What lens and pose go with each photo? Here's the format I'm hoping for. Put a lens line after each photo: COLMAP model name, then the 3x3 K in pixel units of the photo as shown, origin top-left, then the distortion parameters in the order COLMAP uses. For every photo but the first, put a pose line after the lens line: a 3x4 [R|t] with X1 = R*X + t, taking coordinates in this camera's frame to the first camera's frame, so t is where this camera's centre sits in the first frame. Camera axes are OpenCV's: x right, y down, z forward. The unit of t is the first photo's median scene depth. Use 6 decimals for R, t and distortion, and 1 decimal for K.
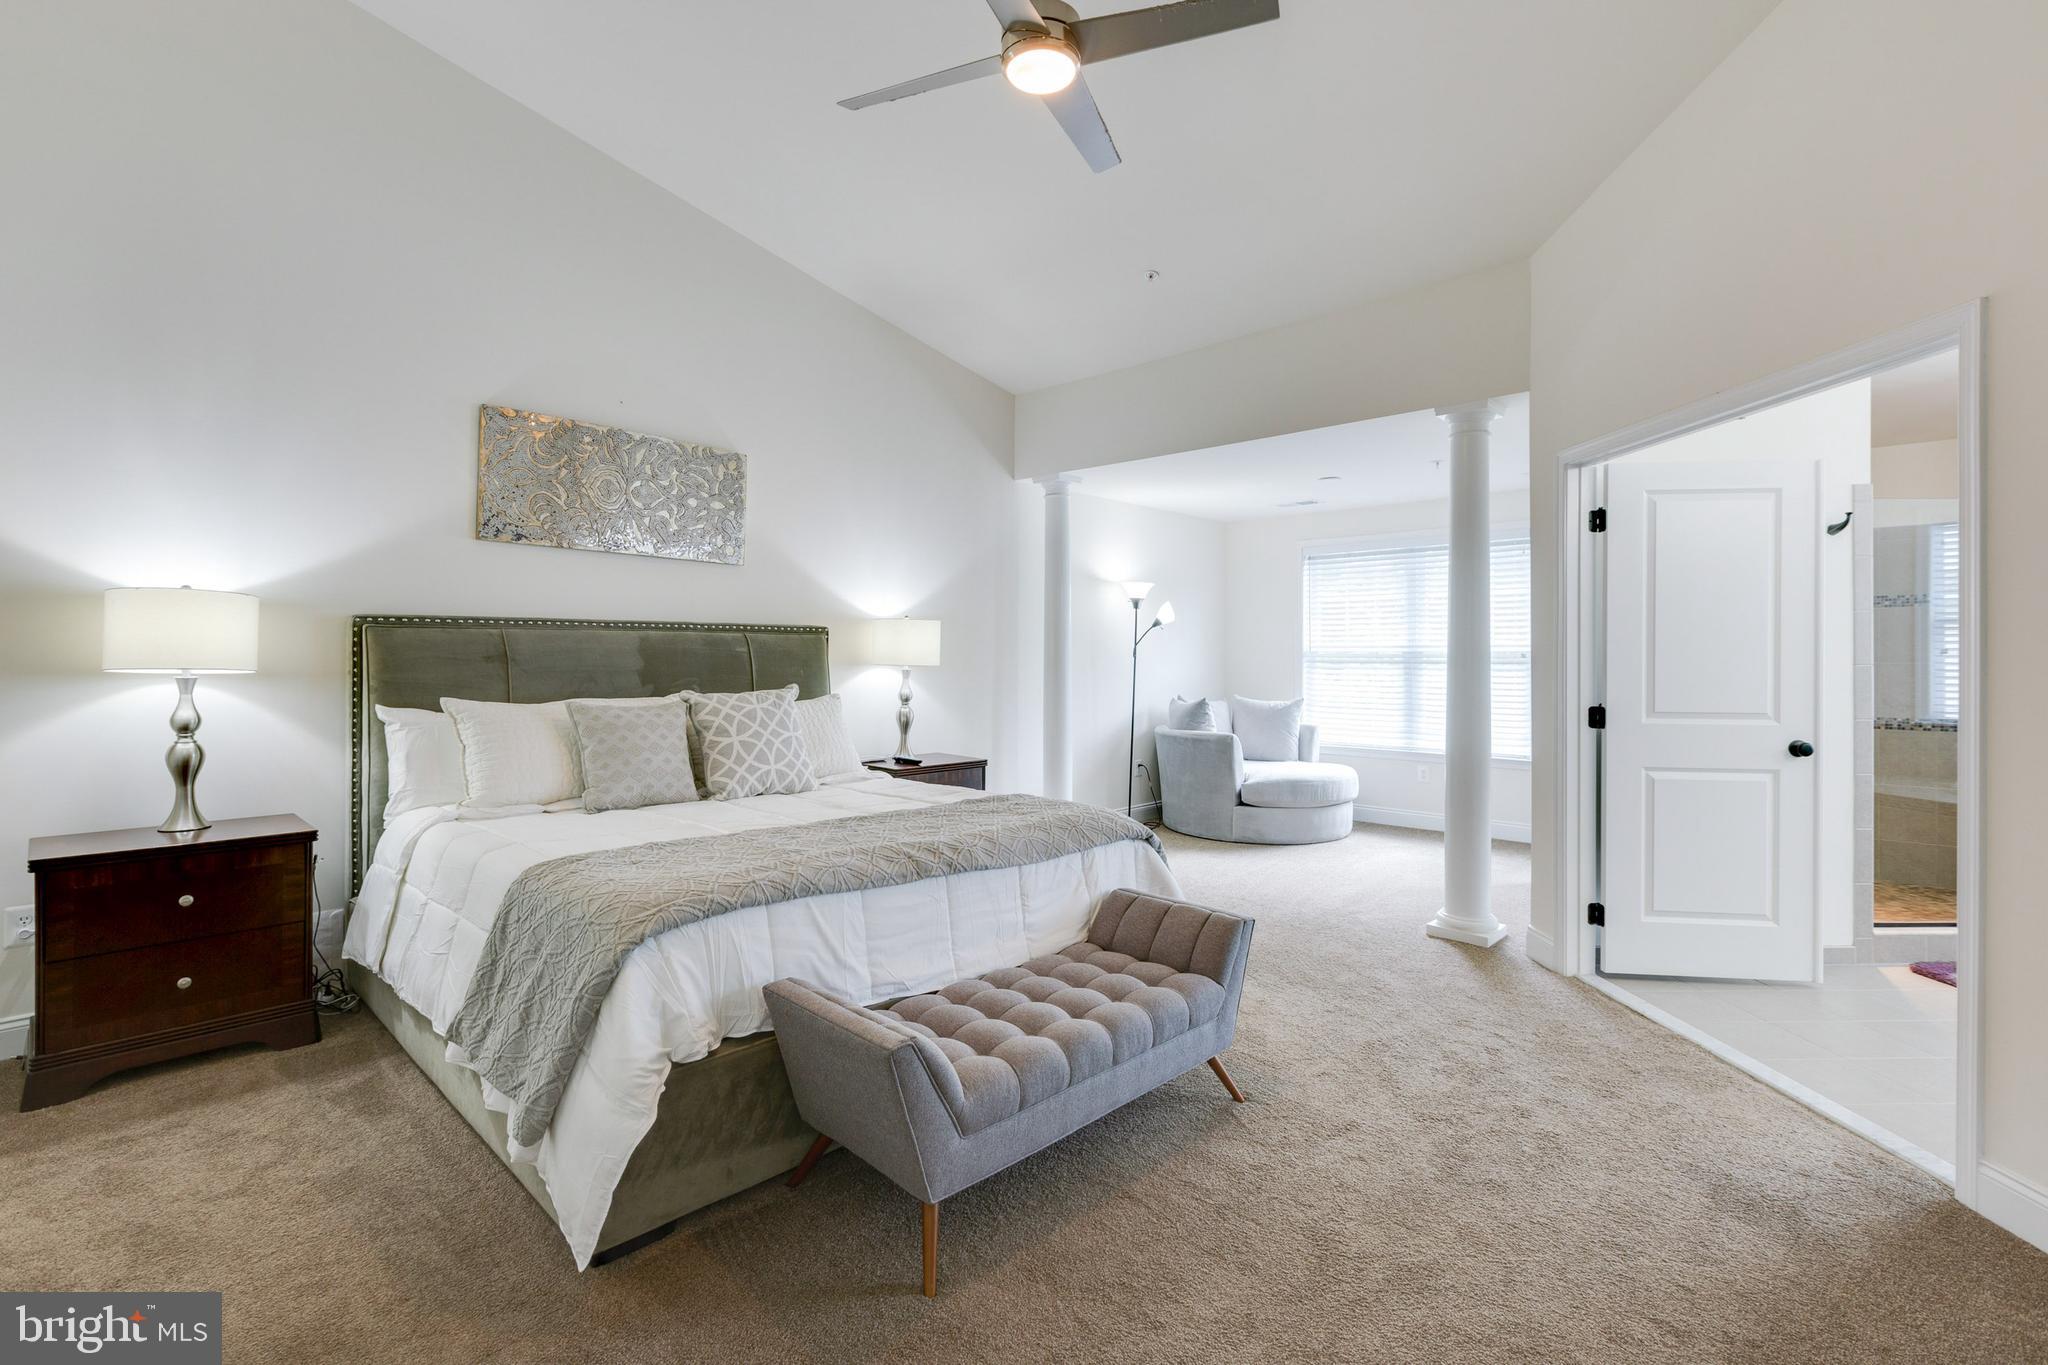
lens RADIAL K [[934.7, 0, 1009.0], [0, 934.7, 648.7], [0, 0, 1]] dist [0.001685, 0.000251]
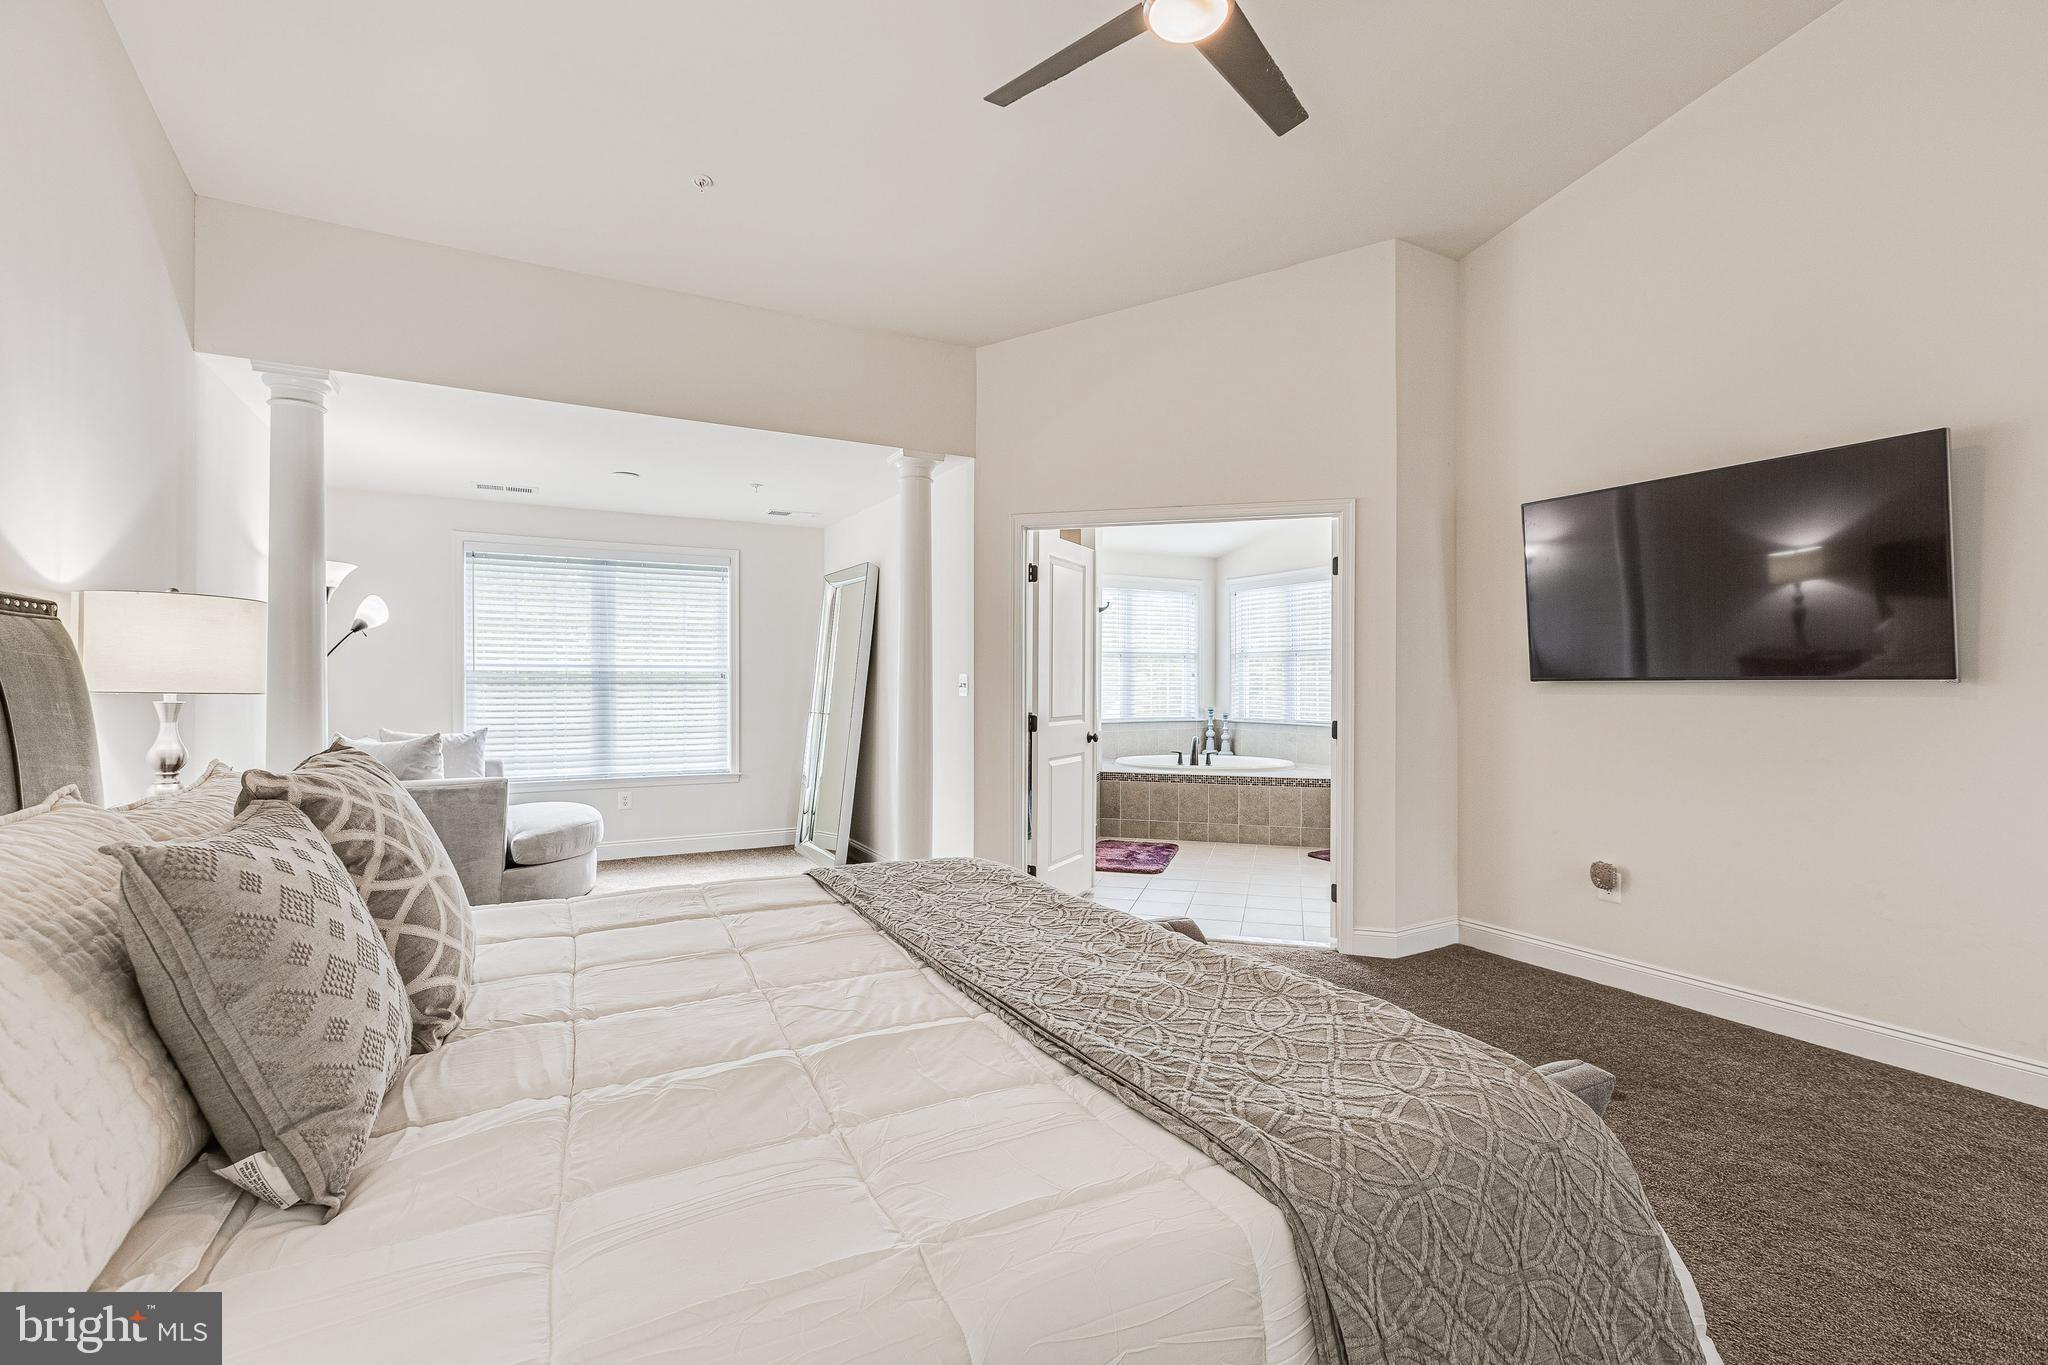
lens RADIAL K [[913.6, 0, 1015.5], [0, 913.6, 684.5], [0, 0, 1]] dist [0.002523, 0.000112]
pose [[0.296254, -0.006281, 0.955089, -0.330842], [-0.010089, 0.999902, 0.009705, 0.003213], [-0.955056, -0.012511, 0.296162, 0.351536]]
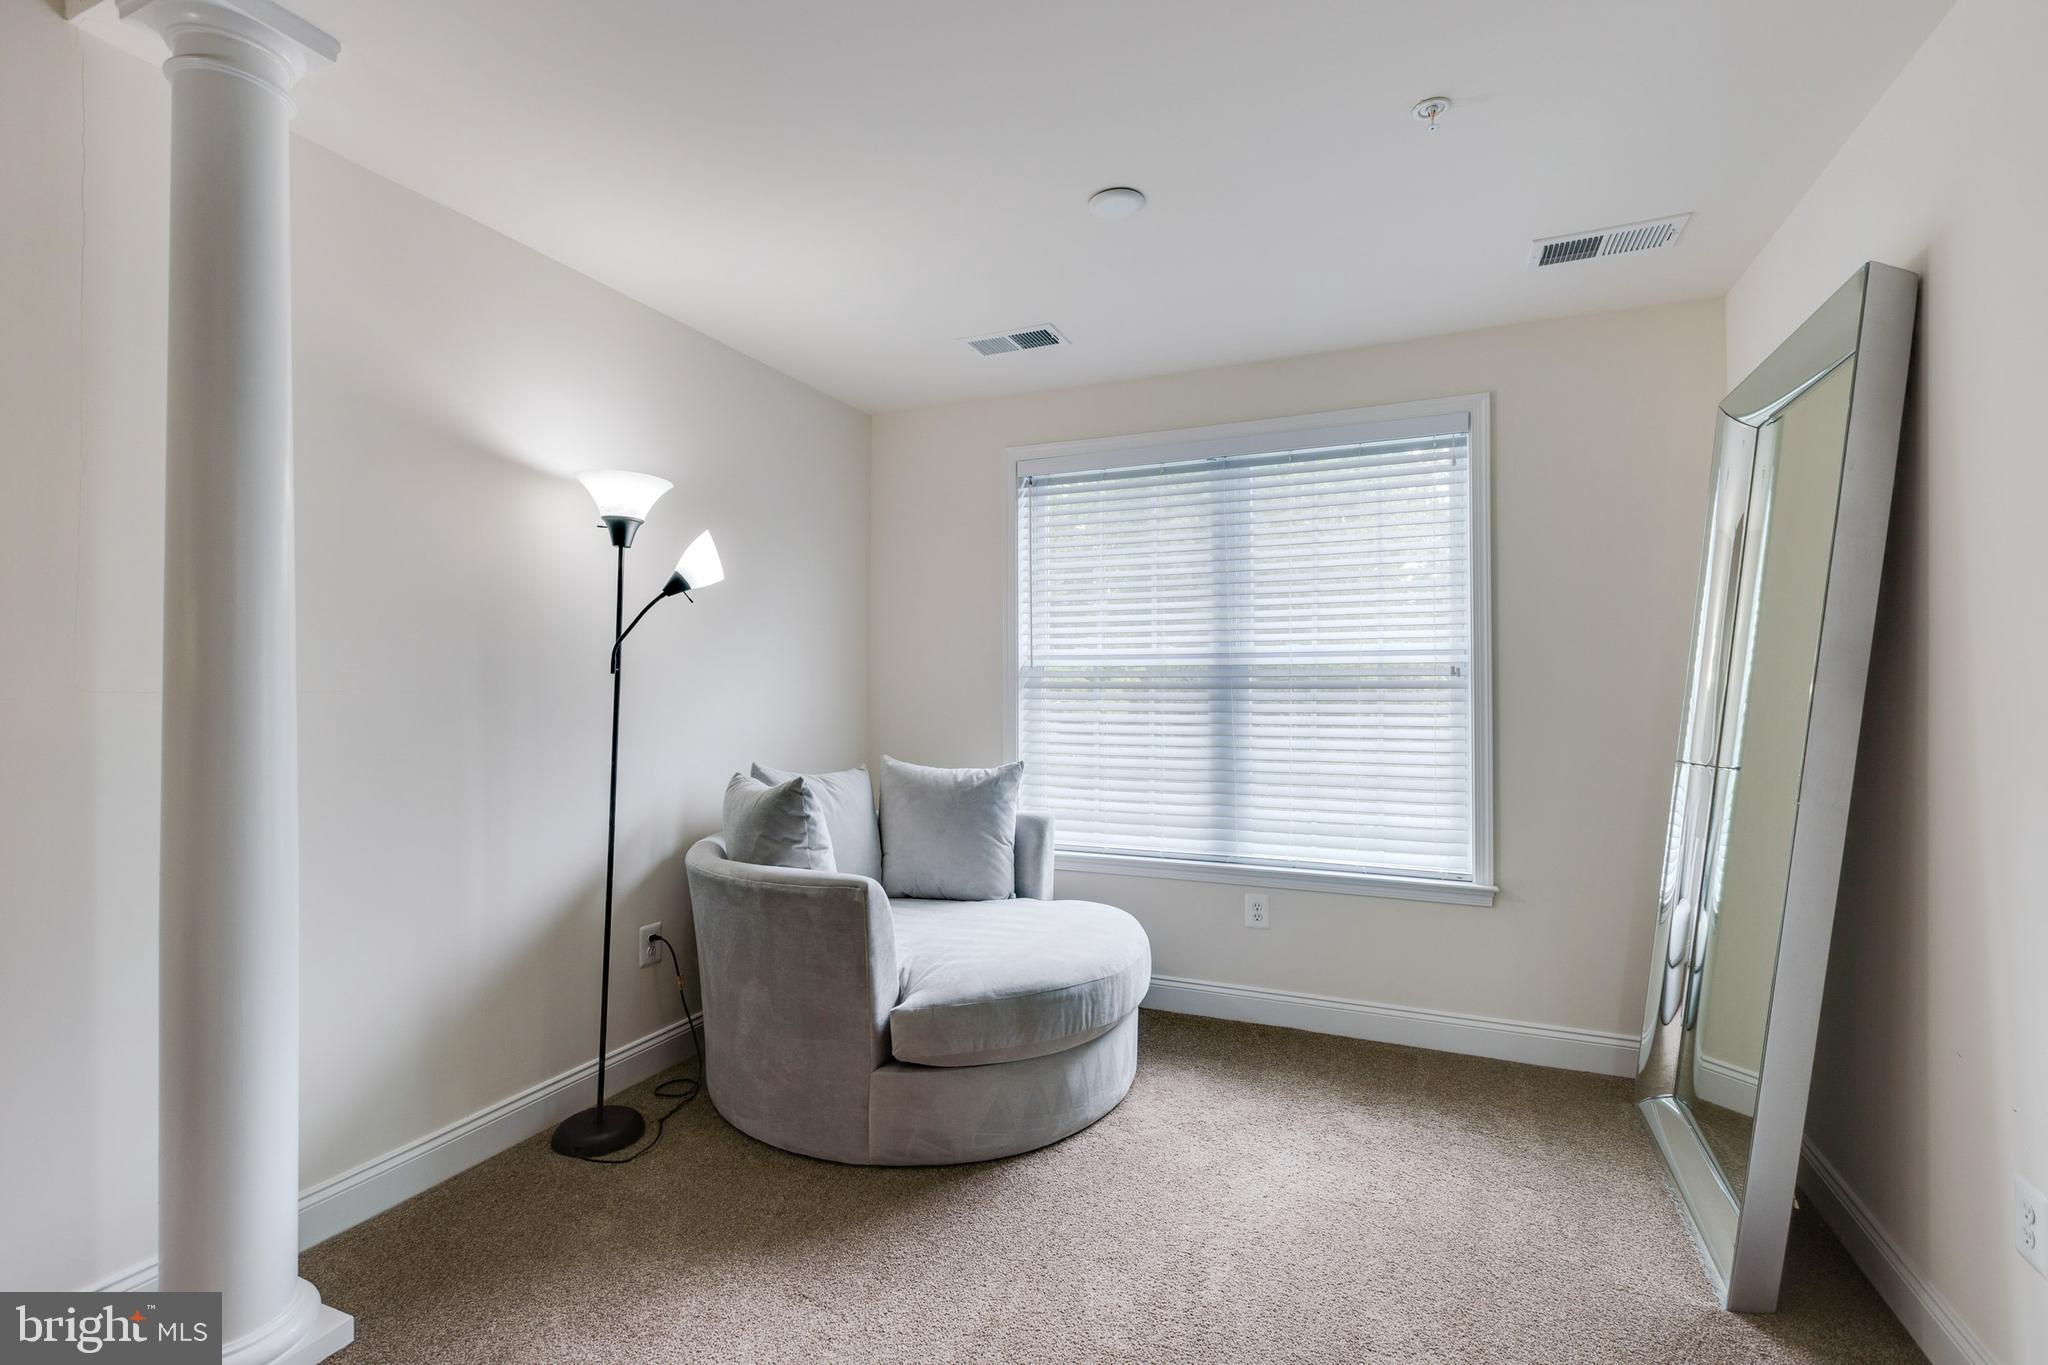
lens RADIAL K [[934.7, 0, 1030.8], [0, 934.7, 681.4], [0, 0, 1]] dist [0.001685, 0.000251]
pose [[0.932336, 0.000770, 0.361592, 0.154398], [-0.000622, 1.000000, -0.000527, 0.012245], [-0.361592, 0.000266, 0.932336, 0.588995]]
